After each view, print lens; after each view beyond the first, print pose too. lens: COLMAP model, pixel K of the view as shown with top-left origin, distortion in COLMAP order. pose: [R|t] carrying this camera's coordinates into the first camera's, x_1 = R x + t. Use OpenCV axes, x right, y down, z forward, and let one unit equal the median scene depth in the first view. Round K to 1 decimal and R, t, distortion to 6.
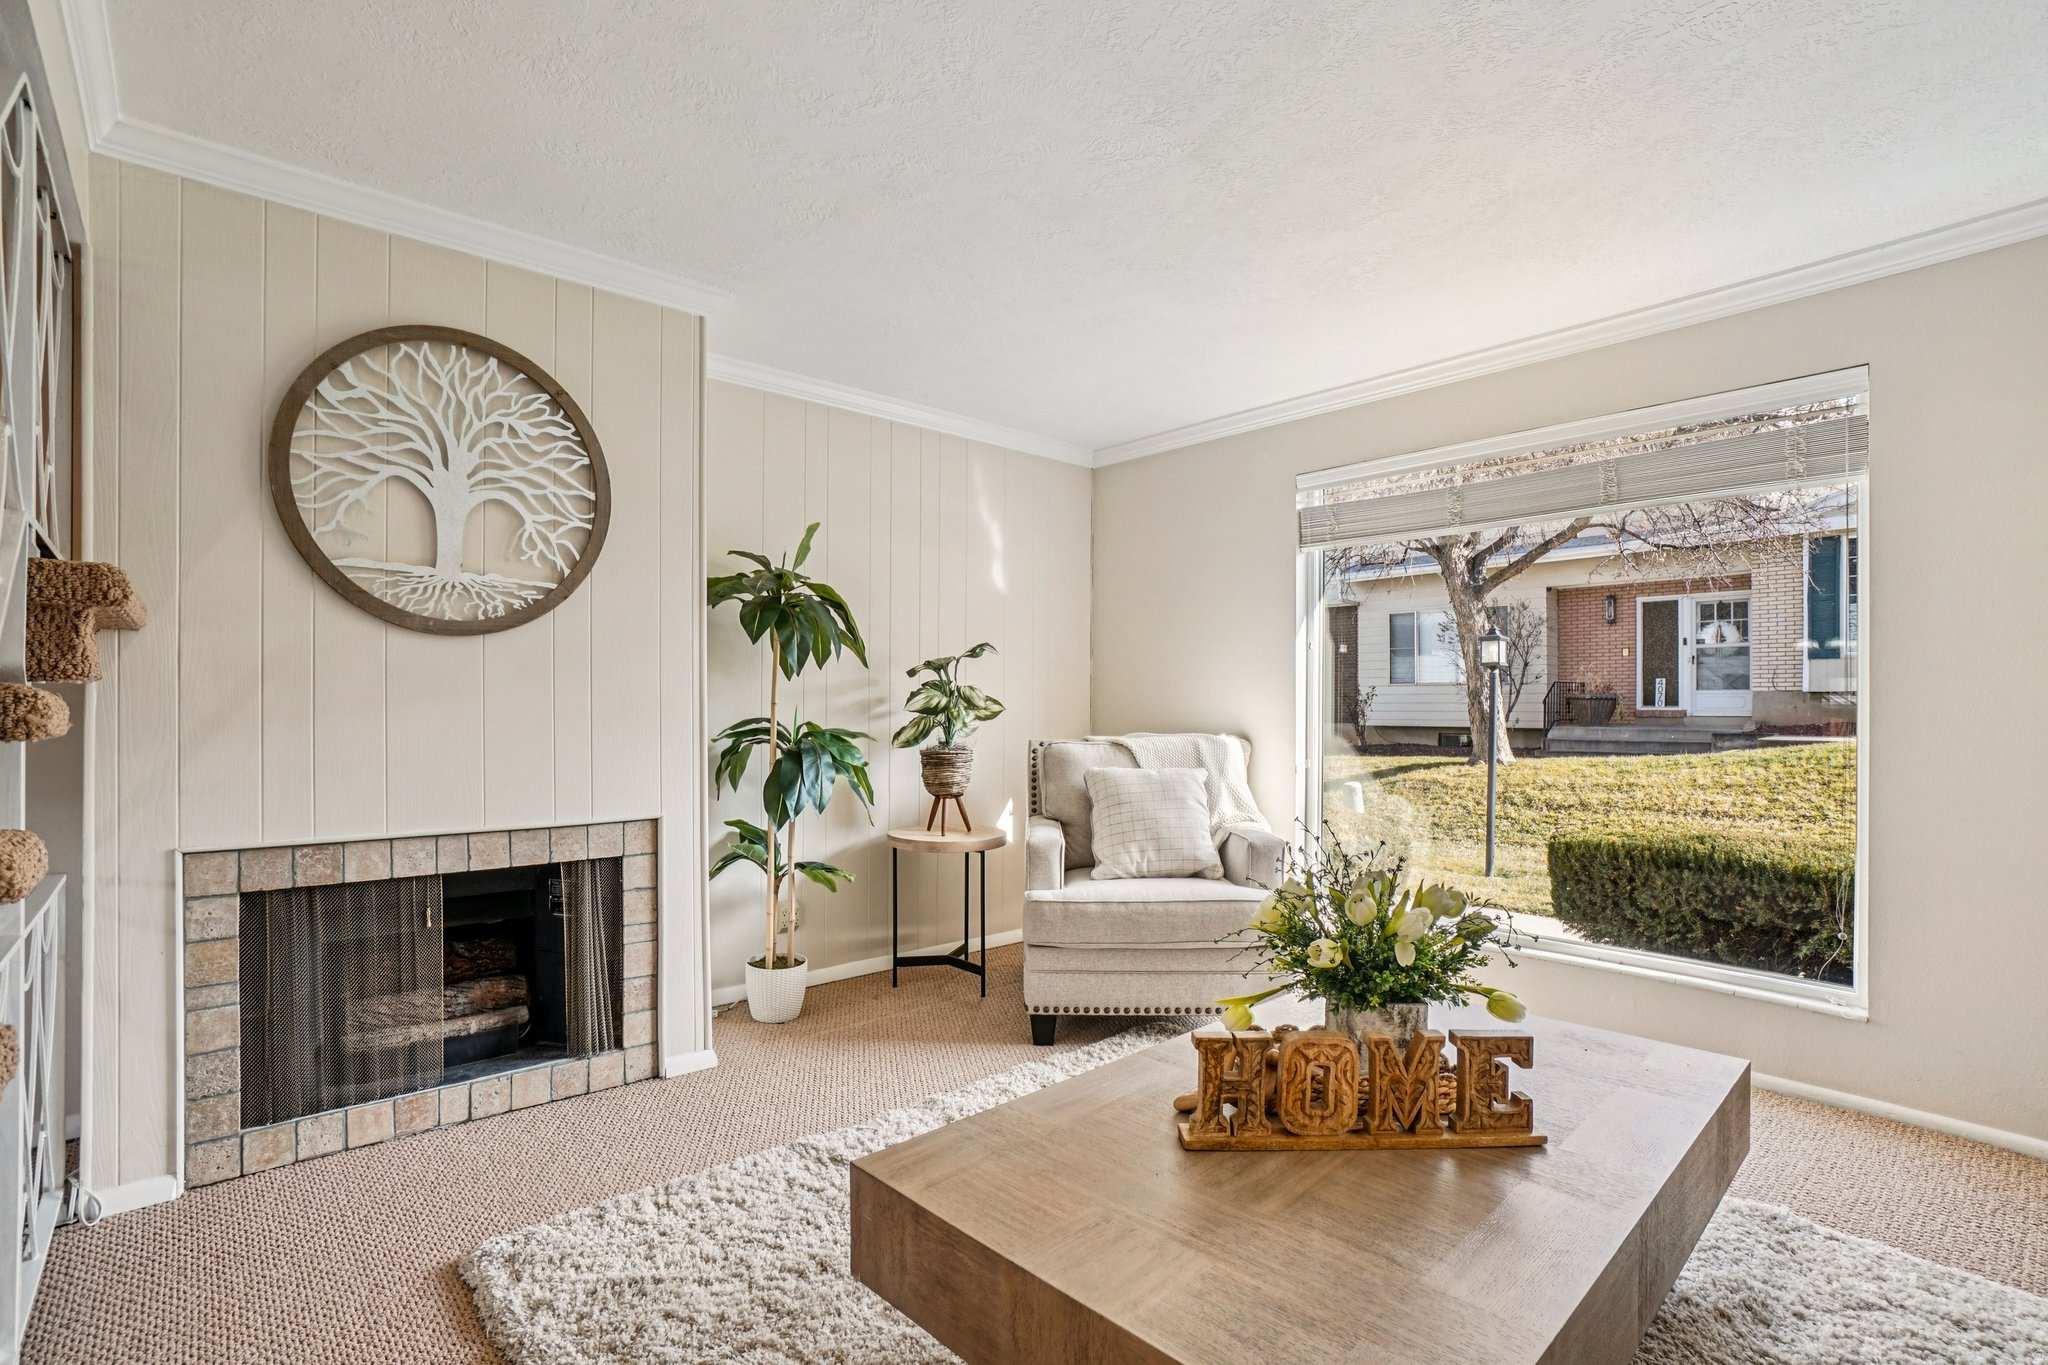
lens RADIAL K [[982.8, 0, 1026.0], [0, 982.8, 700.6], [0, 0, 1]] dist [-0.059246, 0.023502]
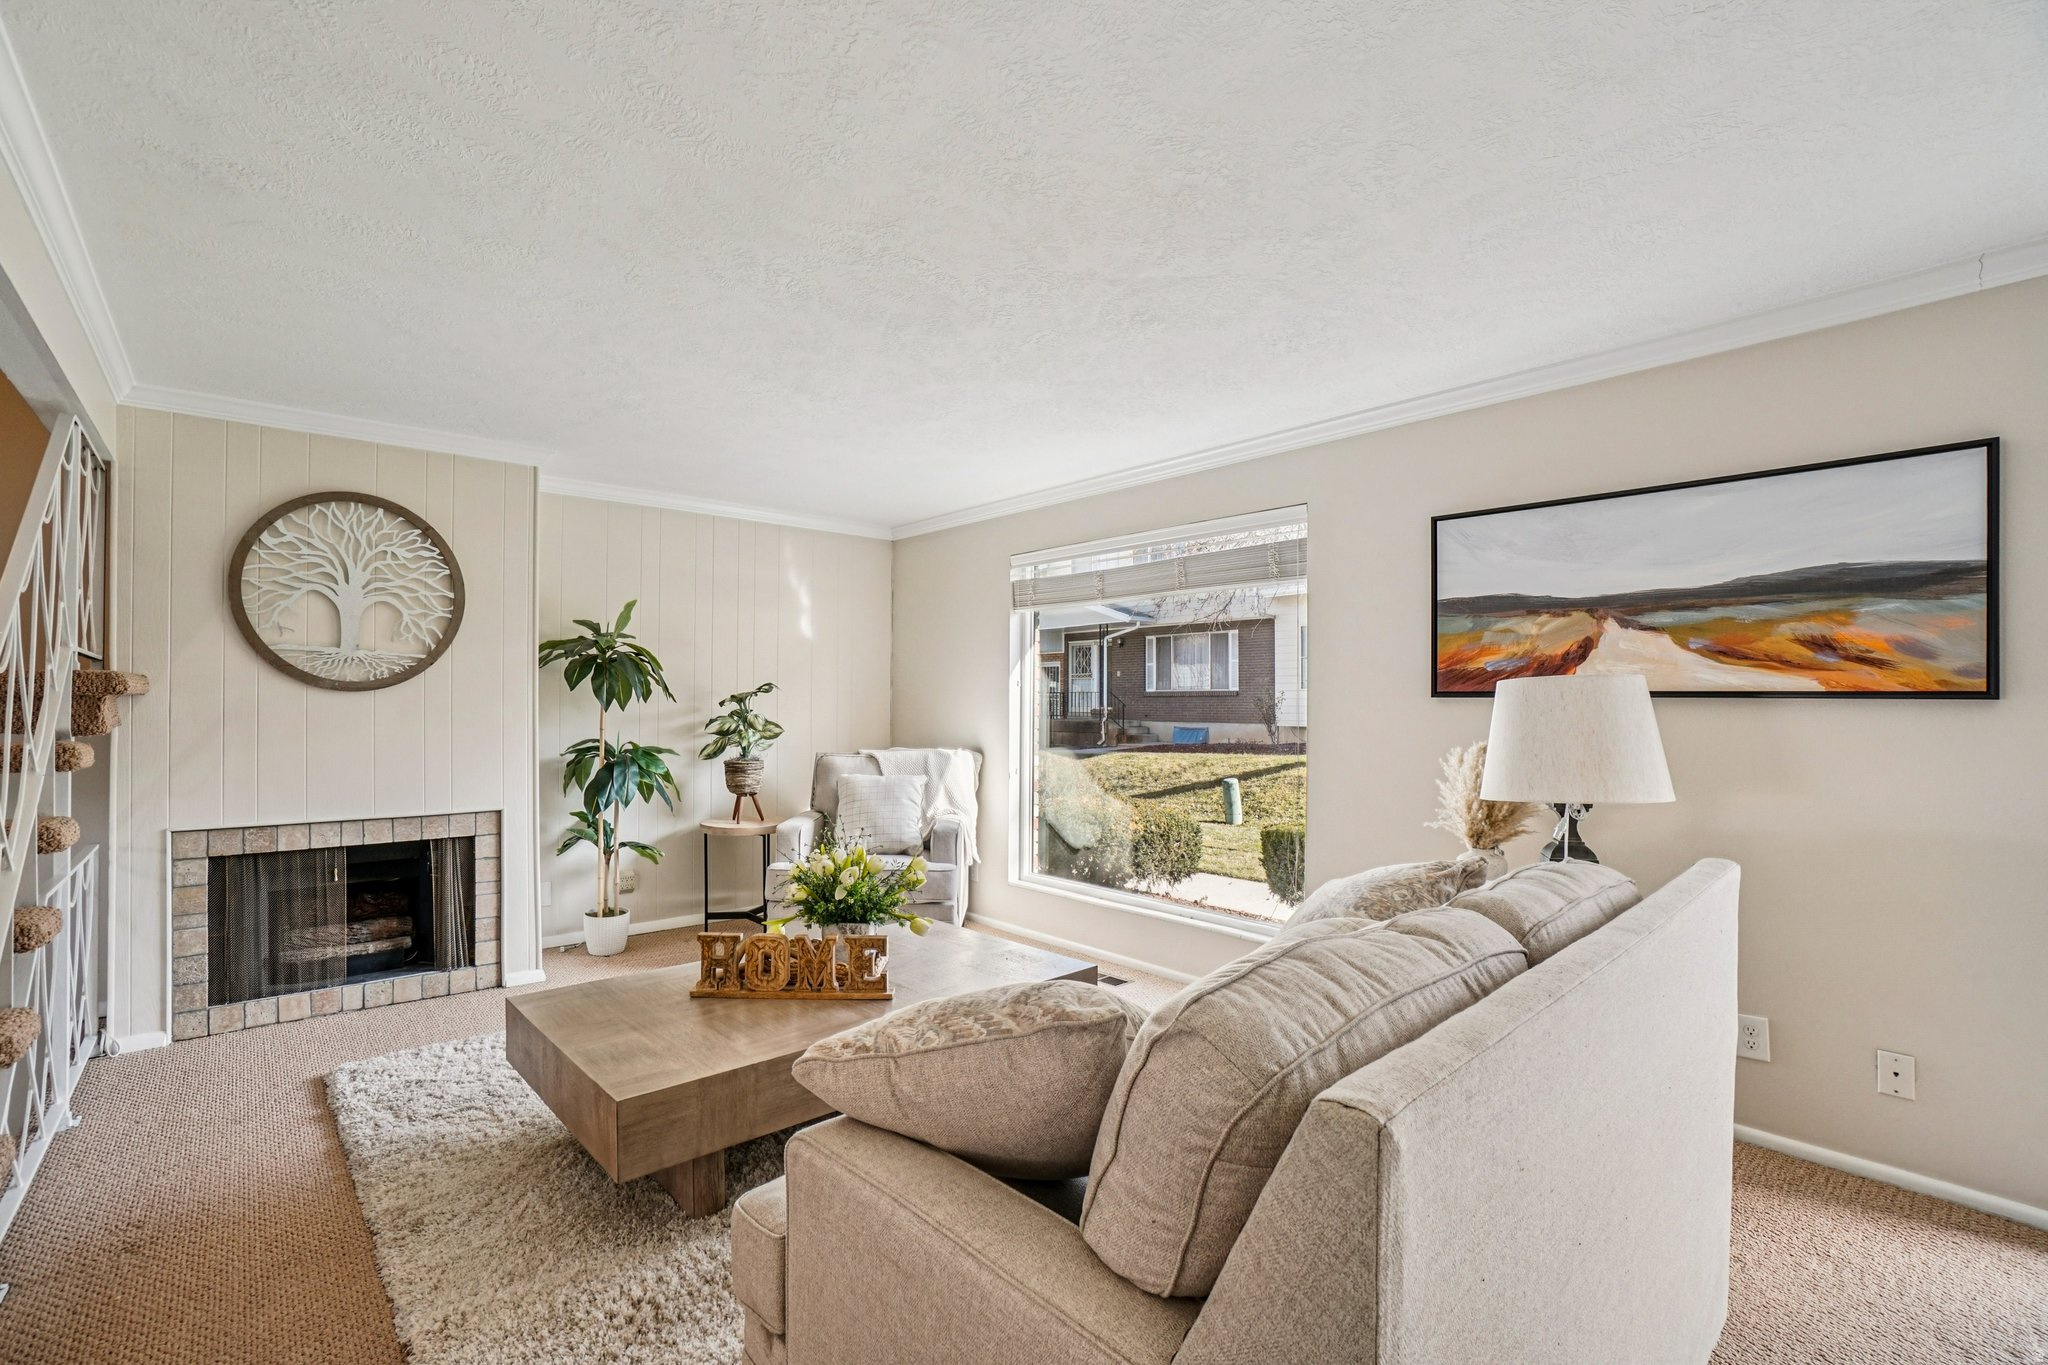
lens RADIAL K [[920.7, 0, 1019.6], [0, 920.7, 691.4], [0, 0, 1]] dist [-0.065523, 0.022984]
pose [[0.999998, 0.001037, -0.001408, 0.444659], [-0.001046, 0.999976, -0.006881, -0.055340], [0.001401, 0.006882, 0.999975, -0.399052]]
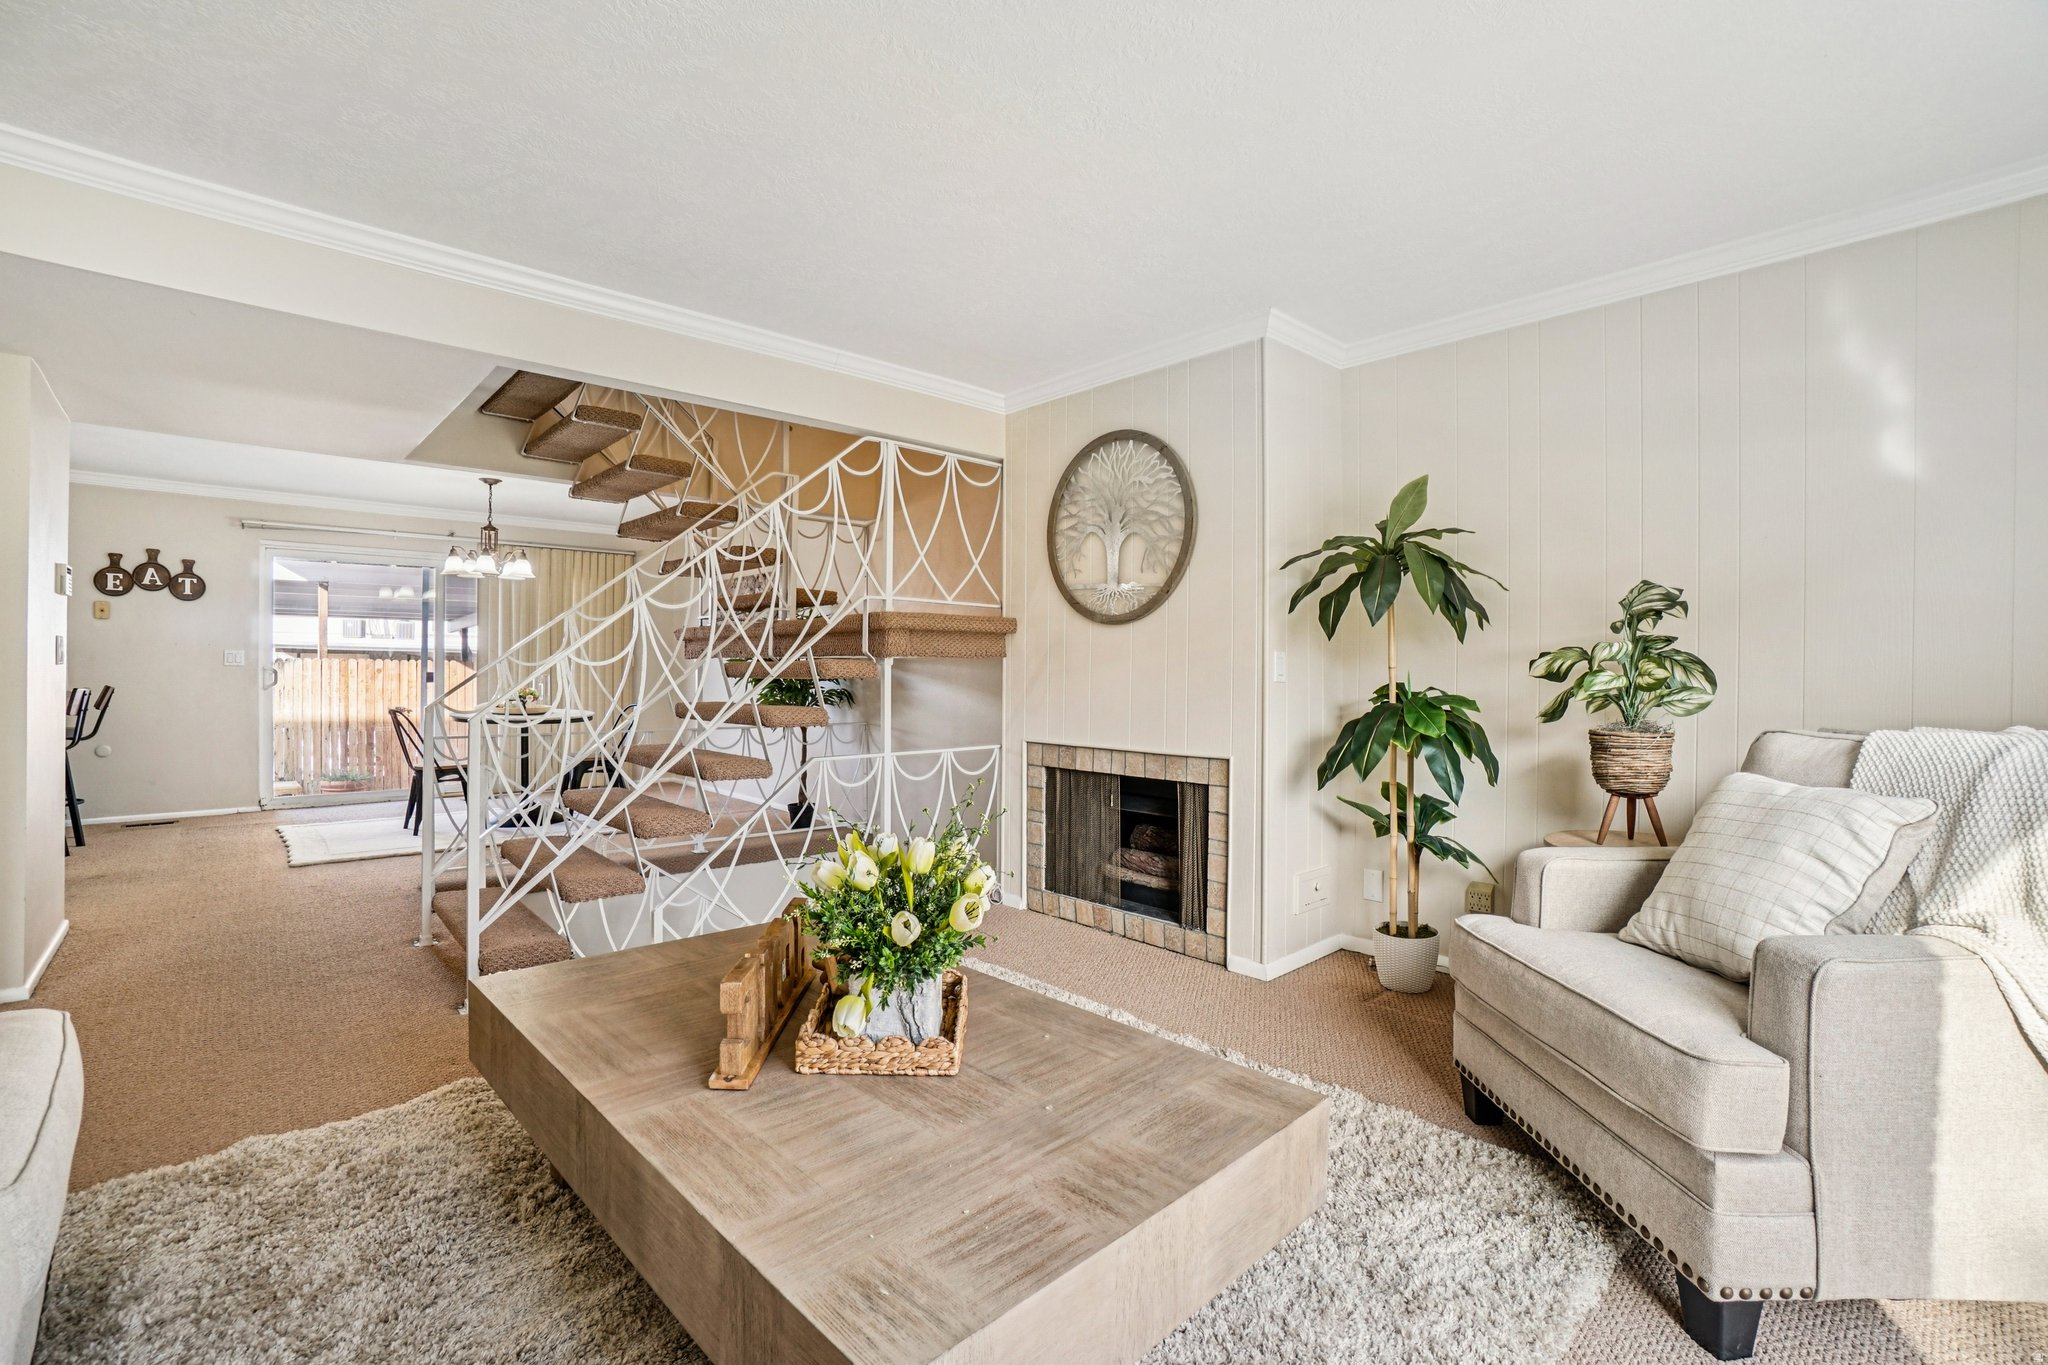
lens RADIAL K [[920.7, 0, 1019.6], [0, 920.7, 691.4], [0, 0, 1]] dist [-0.065523, 0.022984]
pose [[-0.007063, 0.016620, -0.999837, 0.861453], [-0.005189, 0.999848, 0.016657, 0.016795], [0.999962, 0.005306, -0.006976, 0.801904]]
